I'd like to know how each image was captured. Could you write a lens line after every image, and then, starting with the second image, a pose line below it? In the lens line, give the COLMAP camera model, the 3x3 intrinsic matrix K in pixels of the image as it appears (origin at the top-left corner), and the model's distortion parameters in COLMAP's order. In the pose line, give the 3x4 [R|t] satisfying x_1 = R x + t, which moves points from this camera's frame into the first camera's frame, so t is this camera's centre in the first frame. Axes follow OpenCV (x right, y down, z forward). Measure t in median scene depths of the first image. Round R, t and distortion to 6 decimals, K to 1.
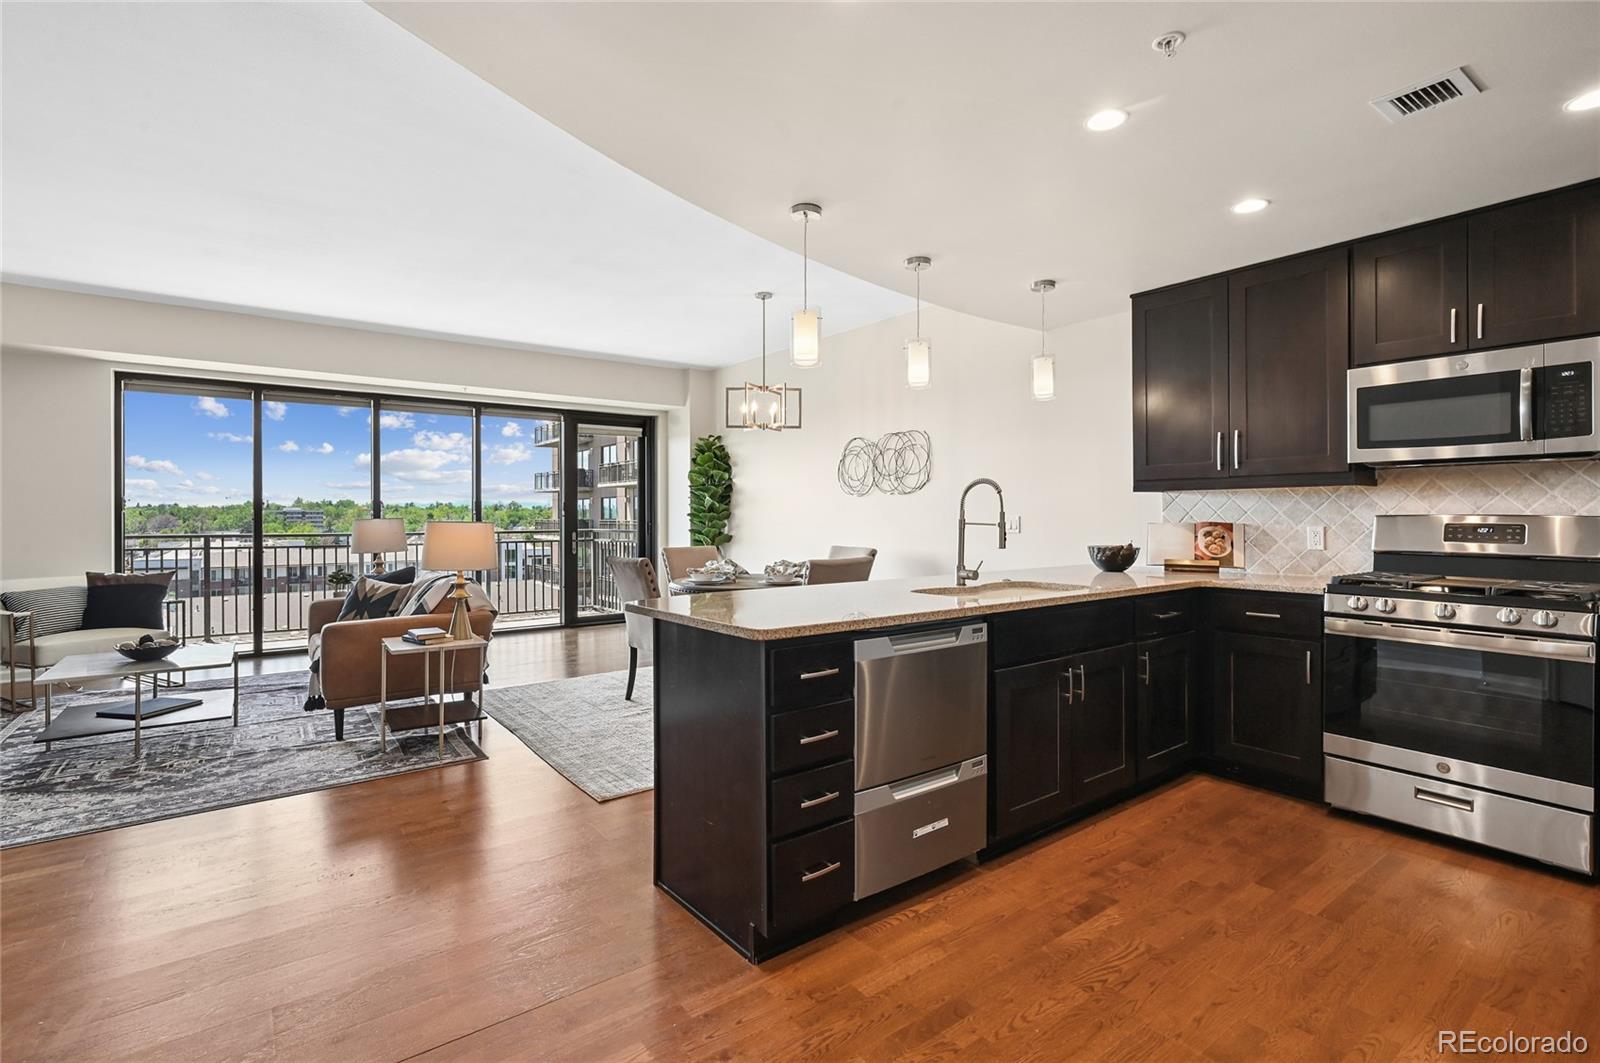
lens RADIAL K [[749.0, 0, 805.4], [0, 749.0, 514.6], [0, 0, 1]] dist [0.000776, 0.001522]
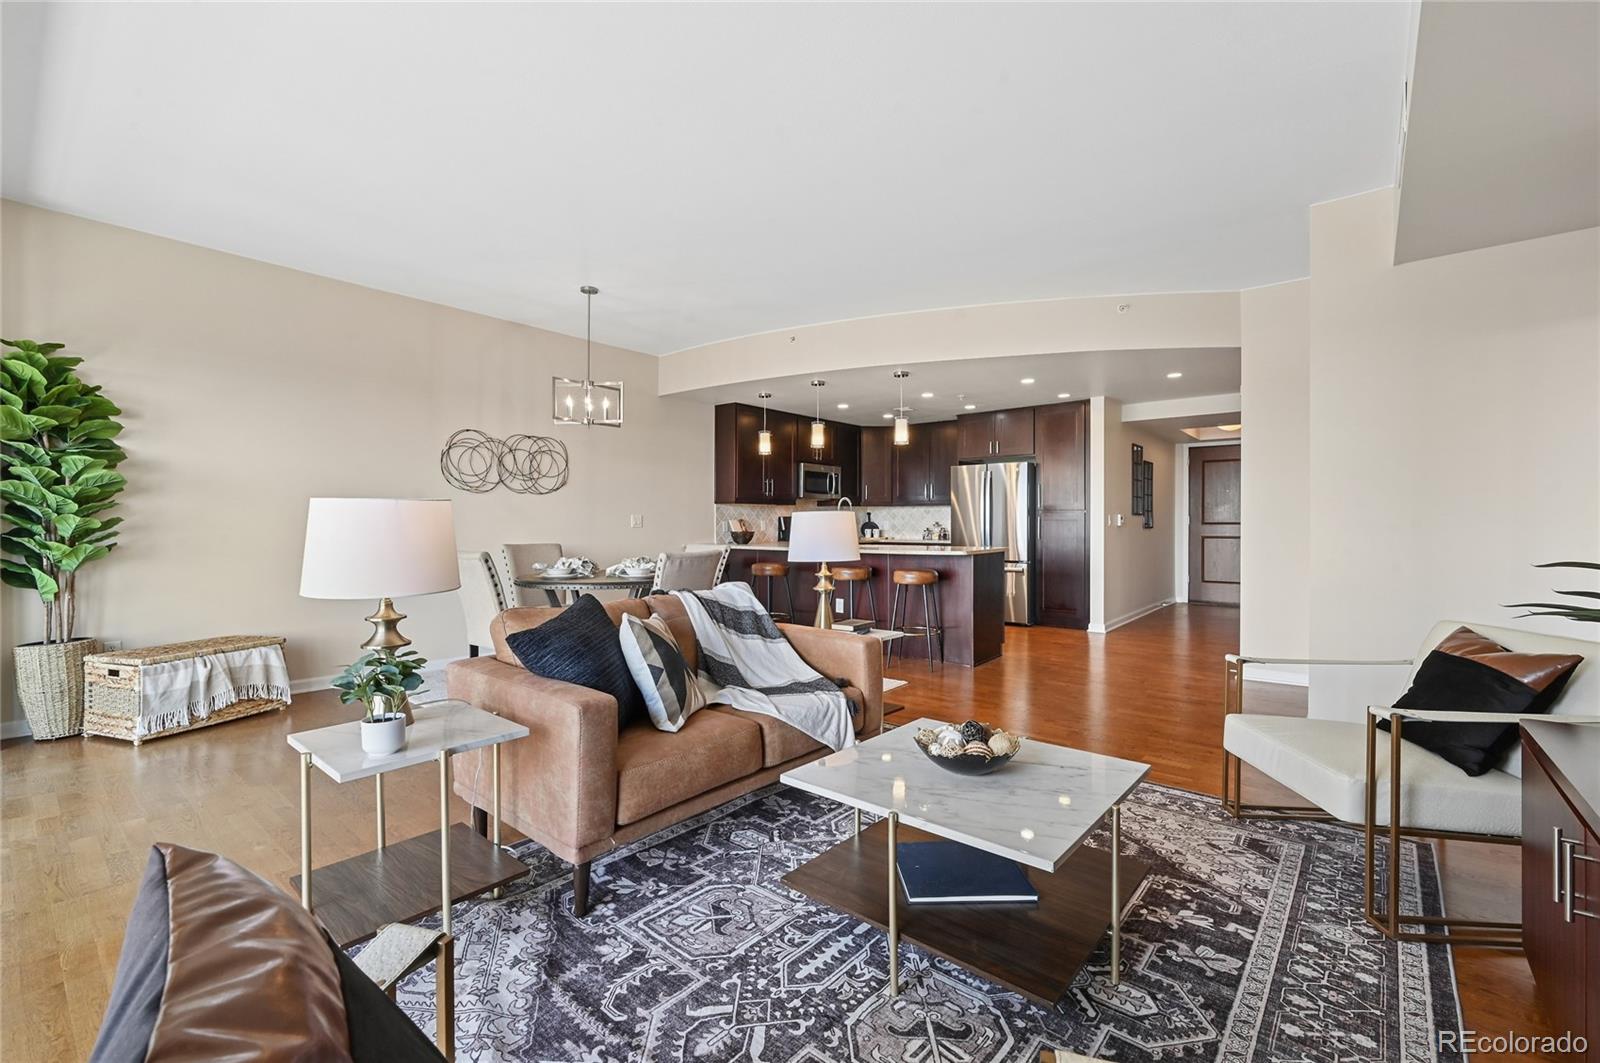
lens RADIAL K [[662.0, 0, 821.2], [0, 662.0, 526.2], [0, 0, 1]] dist [0.000896, 0.000216]
pose [[-0.247890, -0.003114, 0.968783, -1.594539], [0.000853, 0.999994, 0.003433, 0.028248], [-0.968788, 0.001677, -0.247886, 1.499898]]
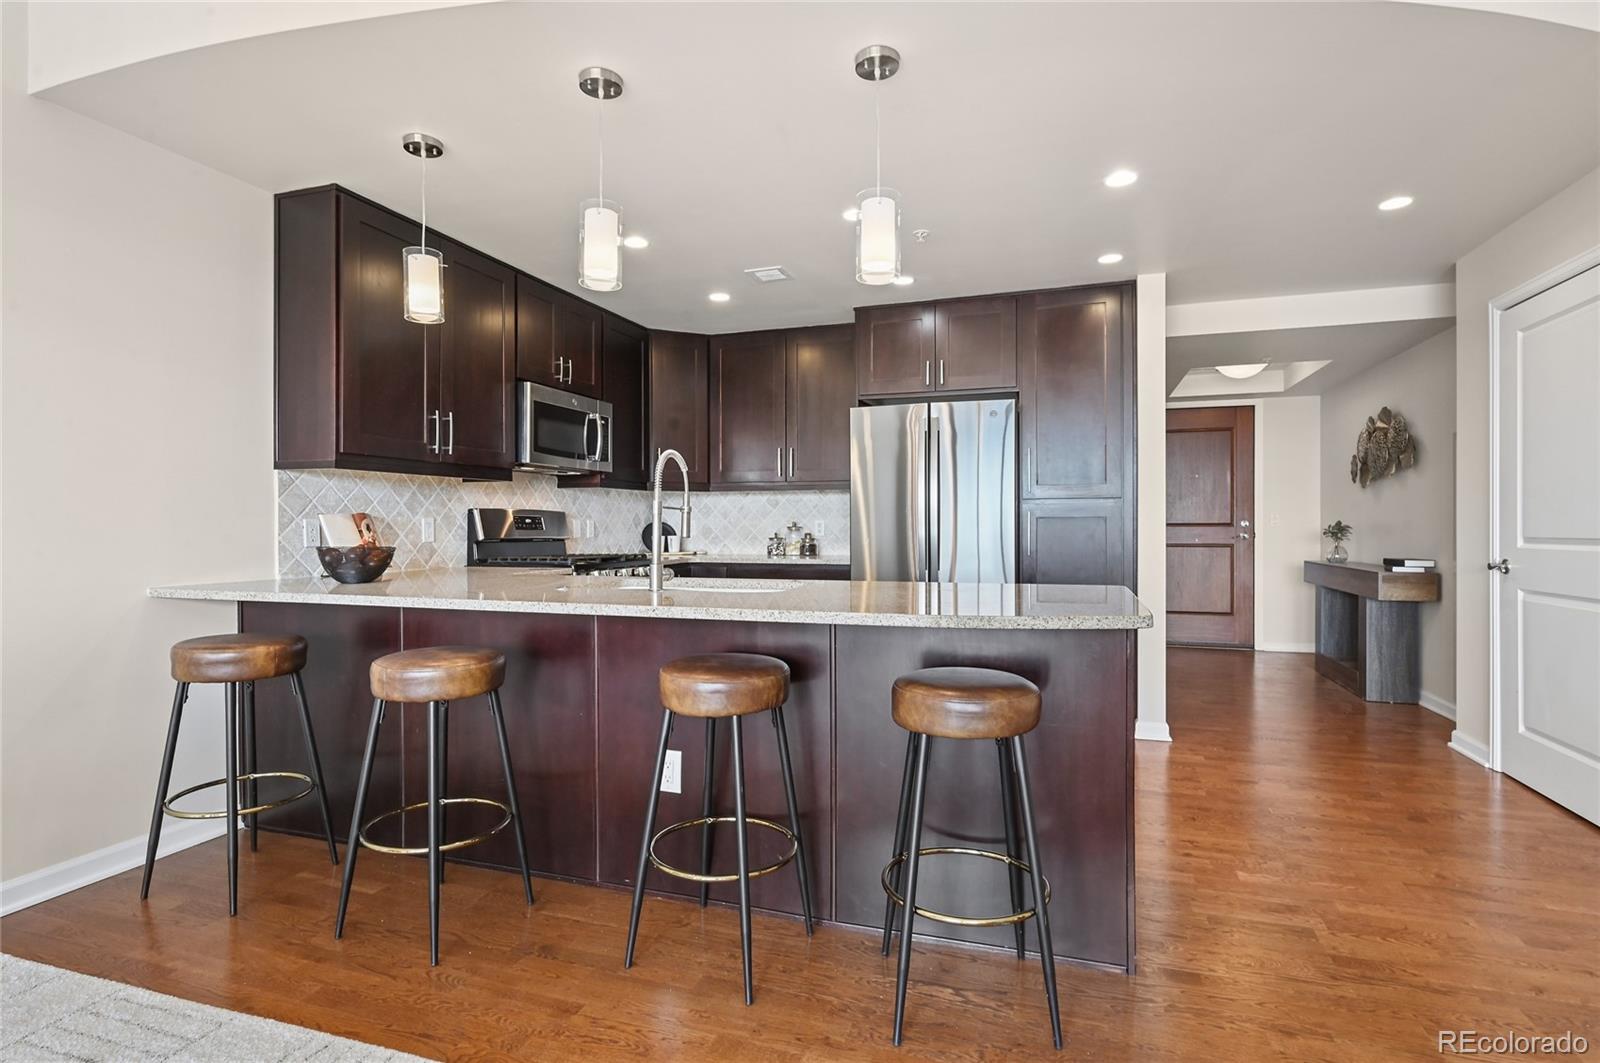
lens RADIAL K [[776.2, 0, 801.8], [0, 776.2, 530.9], [0, 0, 1]] dist [-0.001192, 0.000182]
pose [[-0.558386, -0.005136, 0.829566, -0.498538], [0.001157, 0.999975, 0.006970, 0.028273], [-0.829581, 0.004852, -0.558366, 1.293746]]
